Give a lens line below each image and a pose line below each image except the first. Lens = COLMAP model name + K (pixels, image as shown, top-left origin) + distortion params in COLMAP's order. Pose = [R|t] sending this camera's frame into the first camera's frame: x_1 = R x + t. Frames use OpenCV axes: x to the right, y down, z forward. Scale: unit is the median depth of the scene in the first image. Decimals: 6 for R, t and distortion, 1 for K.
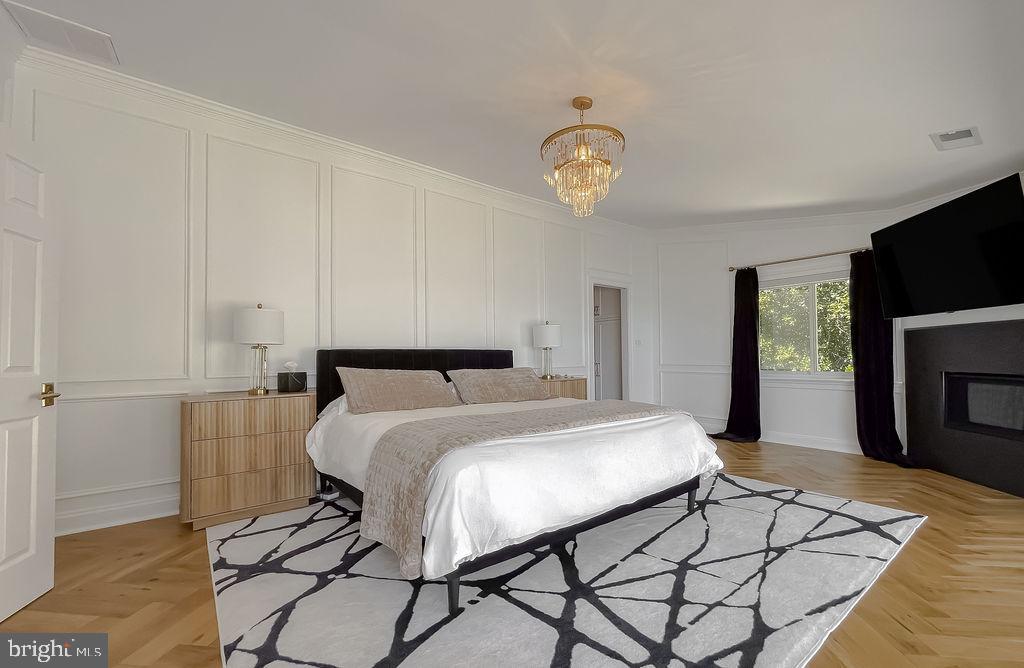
lens RADIAL K [[424.0, 0, 509.4], [0, 424.0, 348.5], [0, 0, 1]] dist [0.018853, 0.000101]
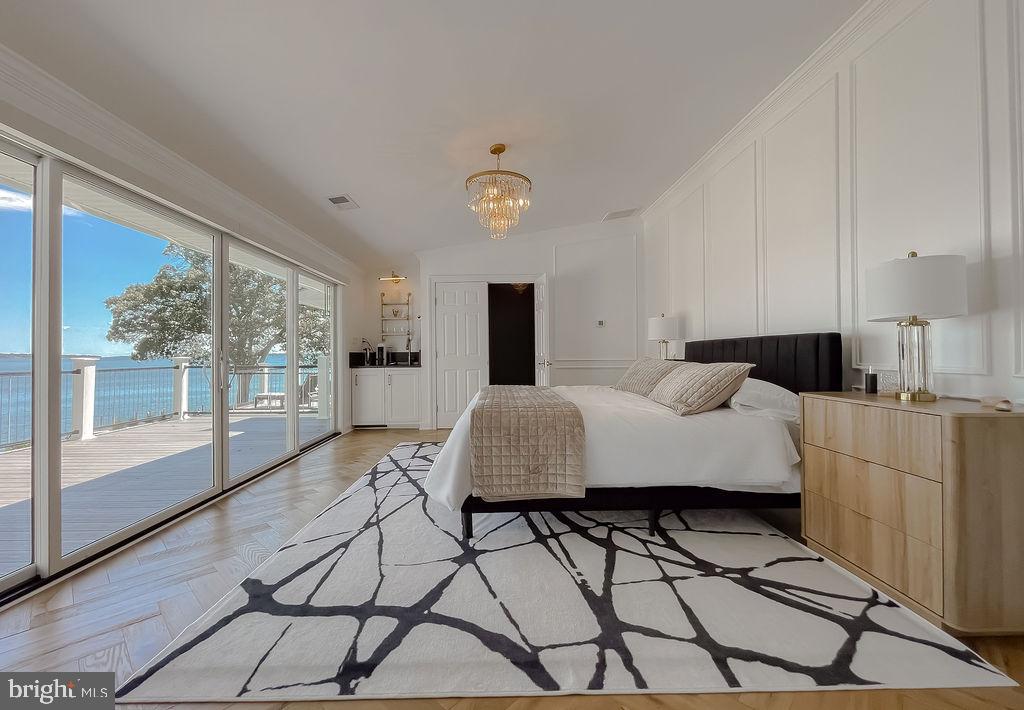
lens RADIAL K [[427.4, 0, 510.4], [0, 427.4, 348.7], [0, 0, 1]] dist [-0.015313, 0.009595]
pose [[-0.592820, 0.003632, -0.805327, 1.174278], [0.026972, 0.999518, -0.015348, 0.038825], [0.804883, -0.030820, -0.592632, 1.773547]]
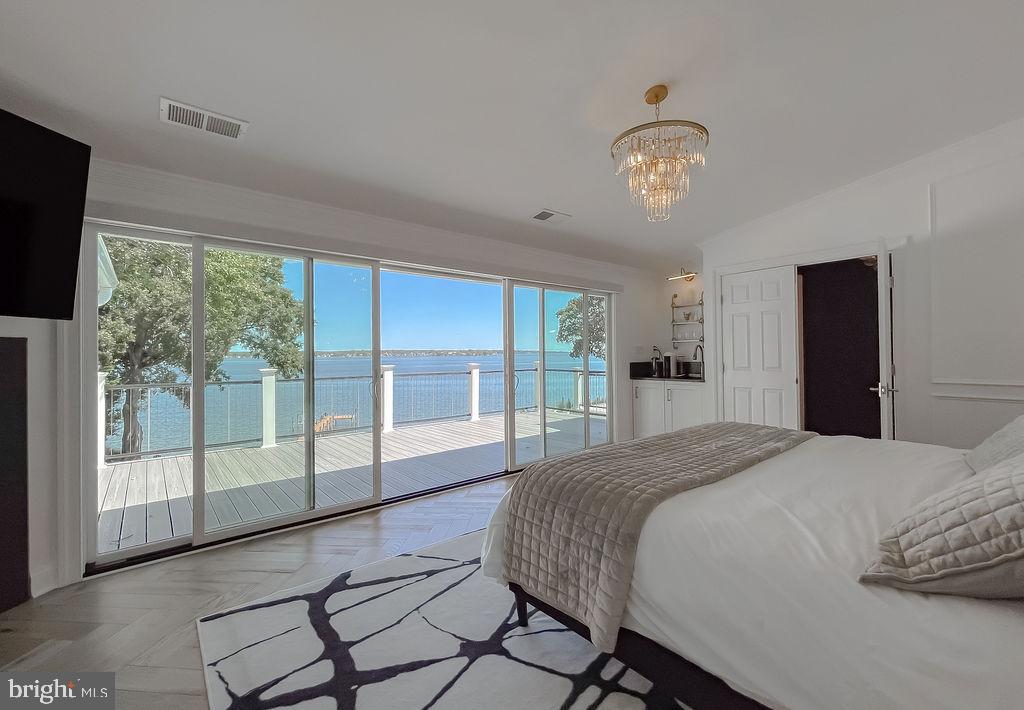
lens RADIAL K [[433.0, 0, 512.0], [0, 433.0, 355.0], [0, 0, 1]] dist [-0.001129, -0.000141]
pose [[-0.999037, 0.020542, -0.038779, 0.521031], [0.021079, 0.999687, -0.013480, -0.022501], [0.038490, -0.014284, -0.999157, 1.891495]]
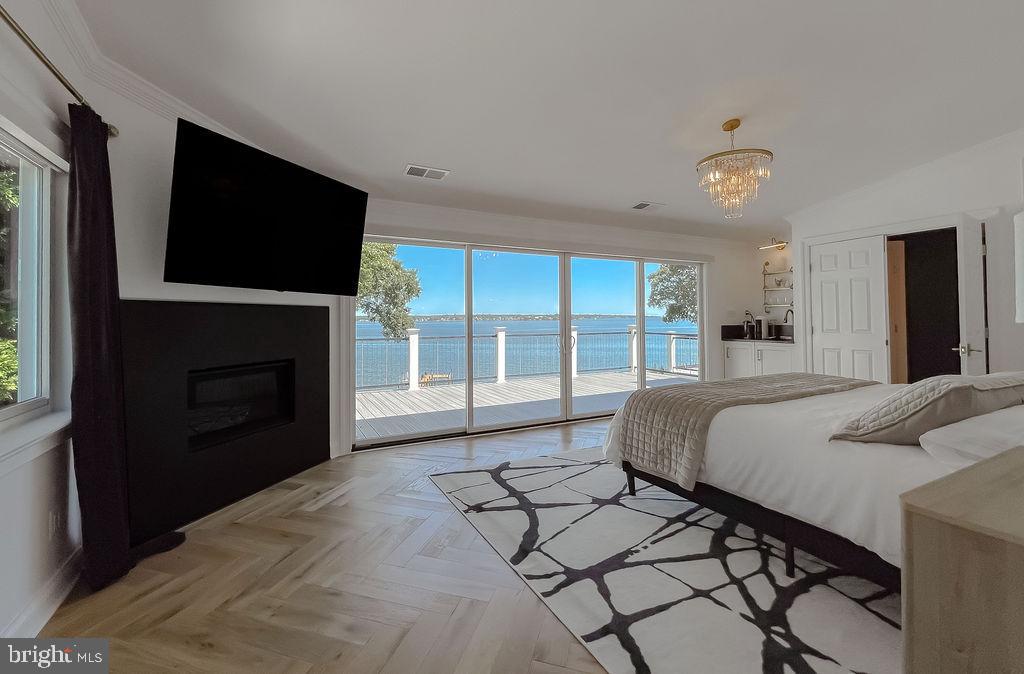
lens RADIAL K [[430.1, 0, 501.9], [0, 430.1, 313.9], [0, 0, 1]] dist [0.001097, 0.000420]
pose [[-0.982668, 0.020433, 0.184246, 0.600480], [0.015091, 0.999425, -0.030350, -0.010611], [-0.184761, -0.027043, -0.982411, 2.319737]]
